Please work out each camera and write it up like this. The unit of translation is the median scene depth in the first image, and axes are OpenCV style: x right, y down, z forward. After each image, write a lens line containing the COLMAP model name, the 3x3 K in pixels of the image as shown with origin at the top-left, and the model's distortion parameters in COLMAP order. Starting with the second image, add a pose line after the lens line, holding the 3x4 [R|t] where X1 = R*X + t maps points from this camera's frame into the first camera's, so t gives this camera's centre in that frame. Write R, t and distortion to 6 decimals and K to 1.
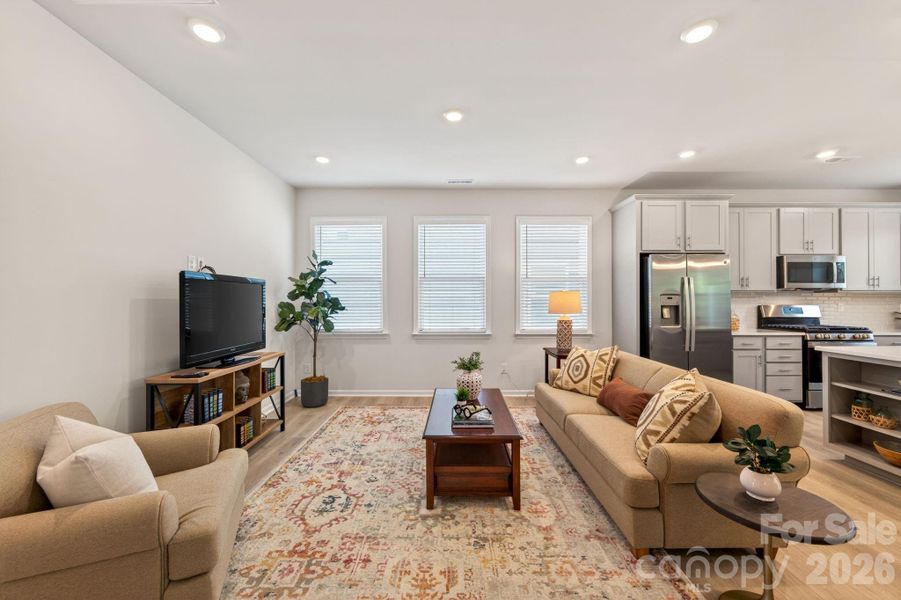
lens RADIAL K [[353.8, 0, 448.8], [0, 353.8, 299.0], [0, 0, 1]] dist [-0.001507, -0.000001]
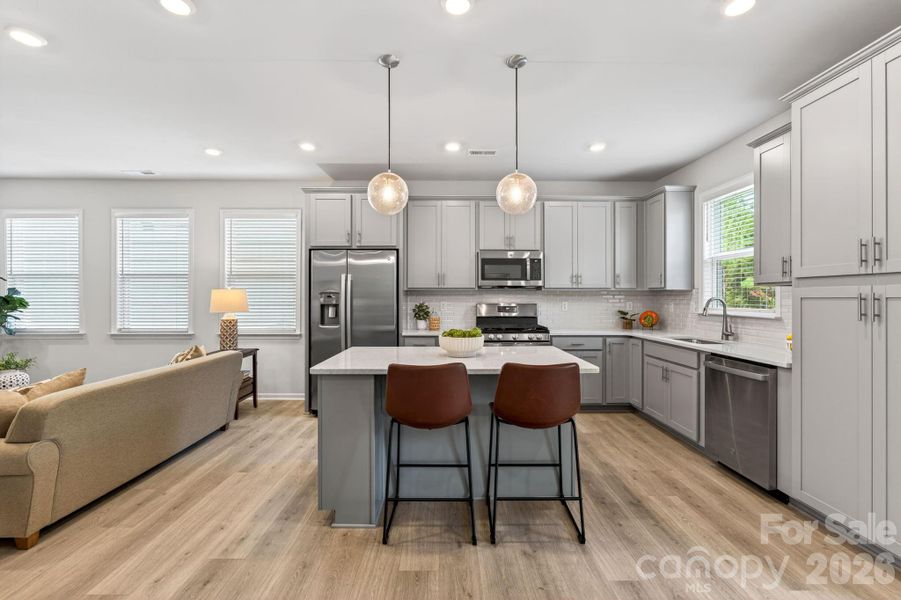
lens RADIAL K [[396.1, 0, 448.7], [0, 396.1, 299.5], [0, 0, 1]] dist [-0.003476, 0.000592]
pose [[0.999986, 0.000409, 0.005366, 0.887084], [-0.000469, 0.999938, 0.011170, -0.006317], [-0.005361, -0.011172, 0.999923, -0.067284]]
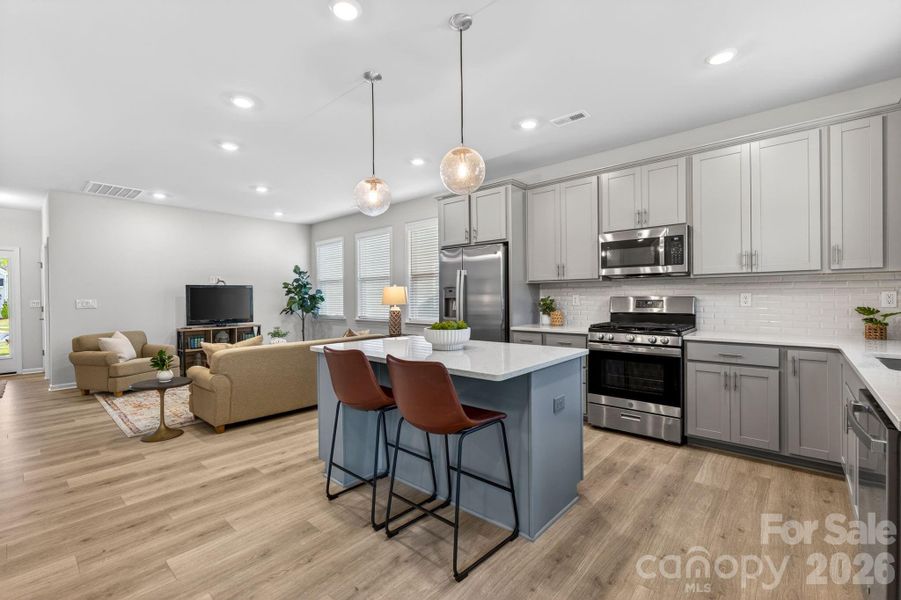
lens RADIAL K [[389.0, 0, 447.6], [0, 389.0, 299.7], [0, 0, 1]] dist [-0.004227, -0.000166]
pose [[0.745501, -0.002647, -0.666499, 1.313219], [0.014230, 0.999827, 0.011946, 0.008279], [0.666352, -0.018391, 0.745410, 0.119823]]
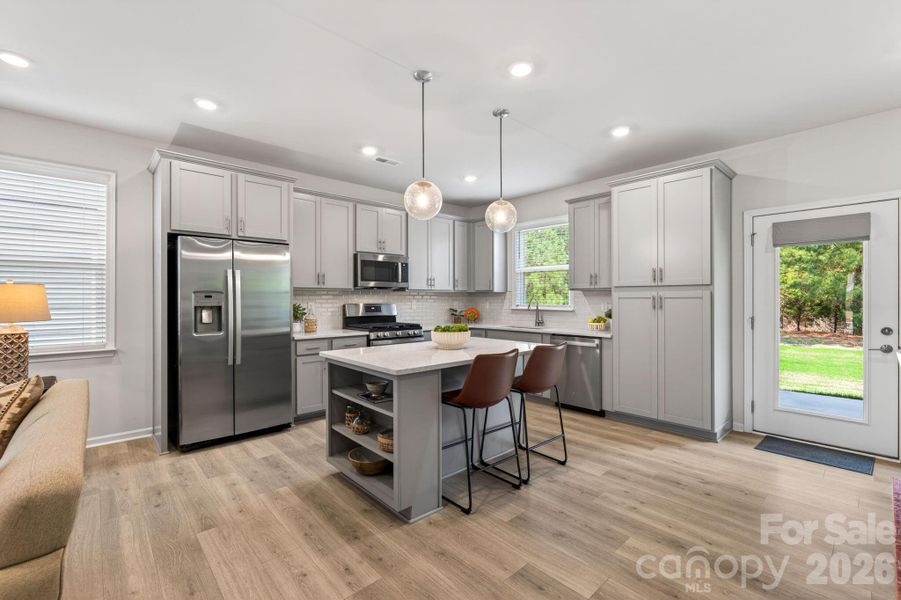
lens RADIAL K [[396.1, 0, 448.7], [0, 396.1, 299.5], [0, 0, 1]] dist [-0.003476, 0.000592]
pose [[0.742459, -0.002269, 0.669888, 0.415972], [-0.004088, 0.999960, 0.007918, -0.004935], [-0.669879, -0.008617, 0.742420, 0.026780]]
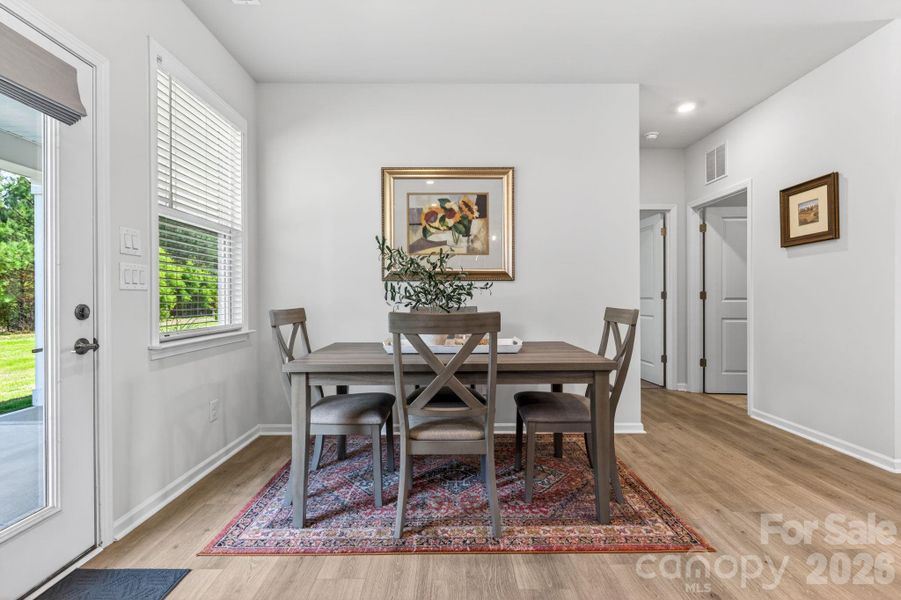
lens RADIAL K [[418.4, 0, 450.5], [0, 418.4, 300.0], [0, 0, 1]] dist [-0.001946, -0.000398]
pose [[-0.999925, 0.003756, -0.011676, 1.168753], [0.003813, 0.999981, -0.004882, 0.048758], [0.011657, -0.004926, -0.999920, 0.433198]]
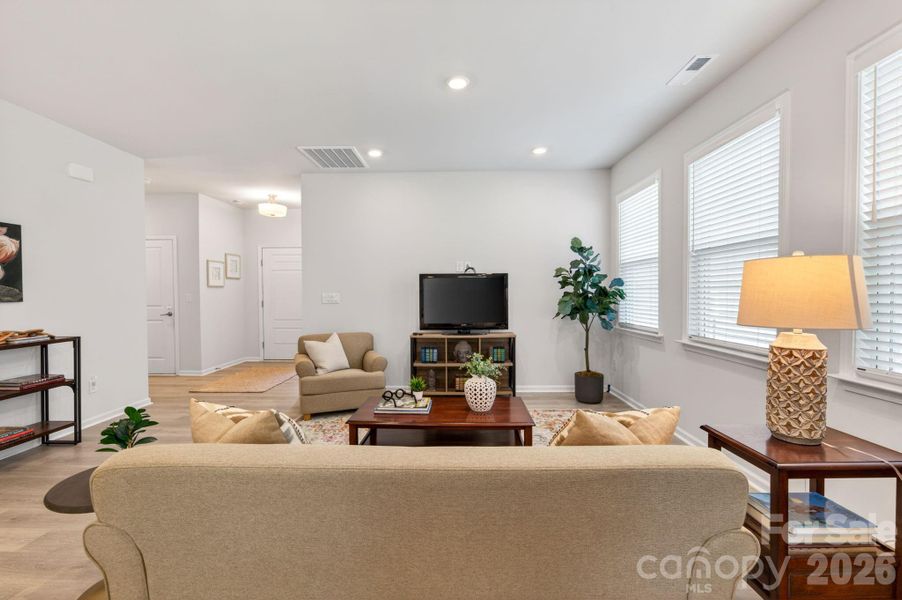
lens RADIAL K [[389.4, 0, 448.1], [0, 389.4, 299.7], [0, 0, 1]] dist [-0.004227, -0.000166]
pose [[-0.023022, 0.019248, -0.999550, 0.671608], [0.011139, 0.999758, 0.018995, 0.005358], [0.999673, -0.010697, -0.023230, 0.665218]]
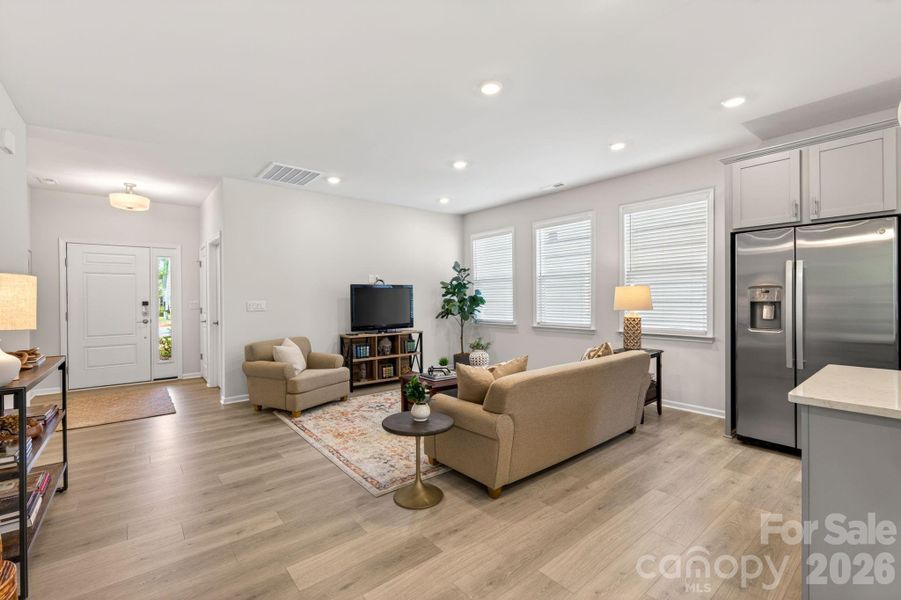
lens RADIAL K [[392.4, 0, 448.2], [0, 392.4, 299.1], [0, 0, 1]] dist [-0.003535, -0.000078]
pose [[0.629941, -0.002503, -0.776639, 0.791293], [0.013593, 0.999877, 0.007803, -0.002328], [0.776524, -0.015472, 0.629898, -0.009058]]
